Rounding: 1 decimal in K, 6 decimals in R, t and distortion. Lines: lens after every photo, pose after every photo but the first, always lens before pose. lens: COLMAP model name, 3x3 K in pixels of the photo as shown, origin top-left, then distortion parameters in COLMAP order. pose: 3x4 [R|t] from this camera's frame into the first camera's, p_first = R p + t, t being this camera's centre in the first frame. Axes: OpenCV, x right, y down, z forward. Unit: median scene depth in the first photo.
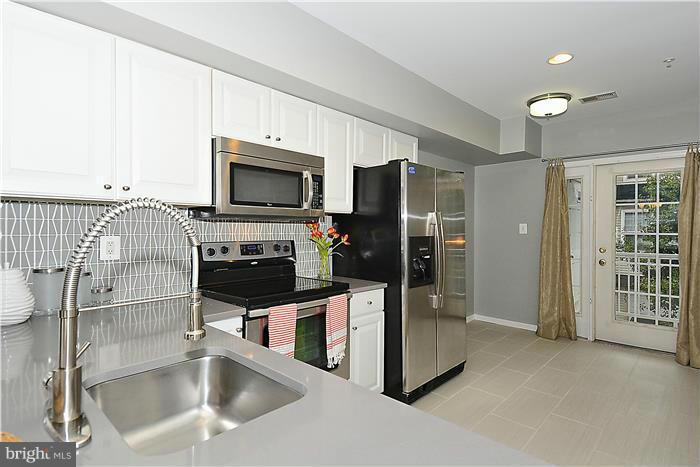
lens RADIAL K [[358.7, 0, 350.0], [0, 358.7, 233.5], [0, 0, 1]] dist [0.026478, -0.000208]
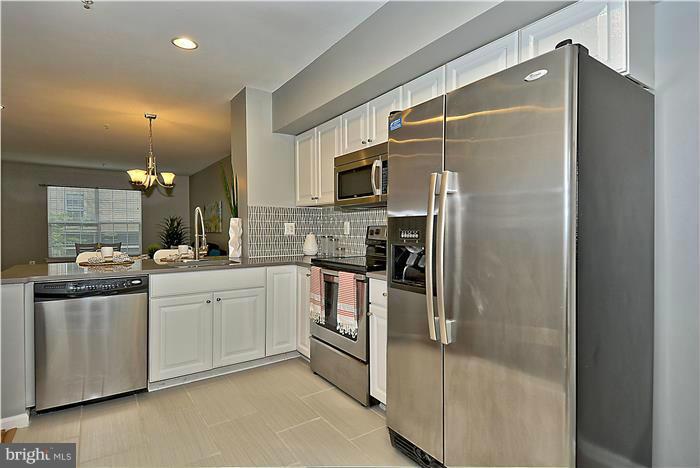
lens RADIAL K [[364.5, 0, 350.0], [0, 364.5, 234.0], [0, 0, 1]] dist [-0.000695, -0.000837]
pose [[-0.212892, 0.012829, -0.976992, 0.877211], [-0.012937, 0.999789, 0.015947, 0.029786], [0.976990, 0.016034, -0.212681, 1.041466]]
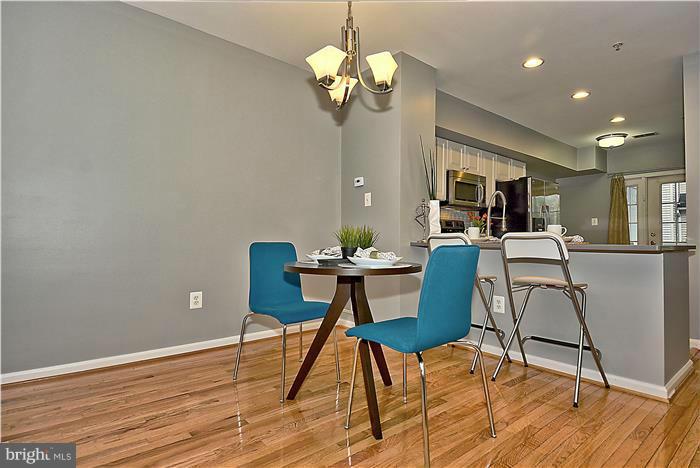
lens RADIAL K [[364.5, 0, 350.0], [0, 364.5, 234.0], [0, 0, 1]] dist [-0.000695, -0.000837]
pose [[0.991241, 0.002961, -0.132036, -0.511089], [-0.007107, 0.999496, -0.030941, 0.152958], [0.131877, 0.031608, 0.990762, -0.978849]]
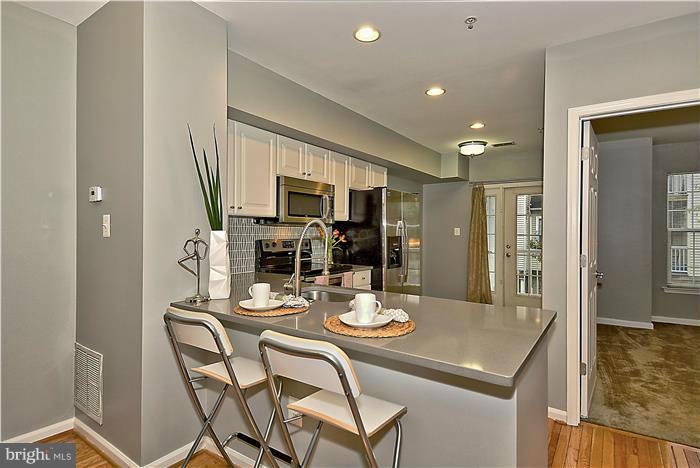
lens RADIAL K [[364.5, 0, 350.0], [0, 364.5, 234.0], [0, 0, 1]] dist [-0.000695, -0.000837]
pose [[0.988786, 0.002585, 0.149319, -0.226581], [-0.001802, 0.999984, -0.005378, 0.007017], [-0.149331, 0.005048, 0.988774, -0.534828]]
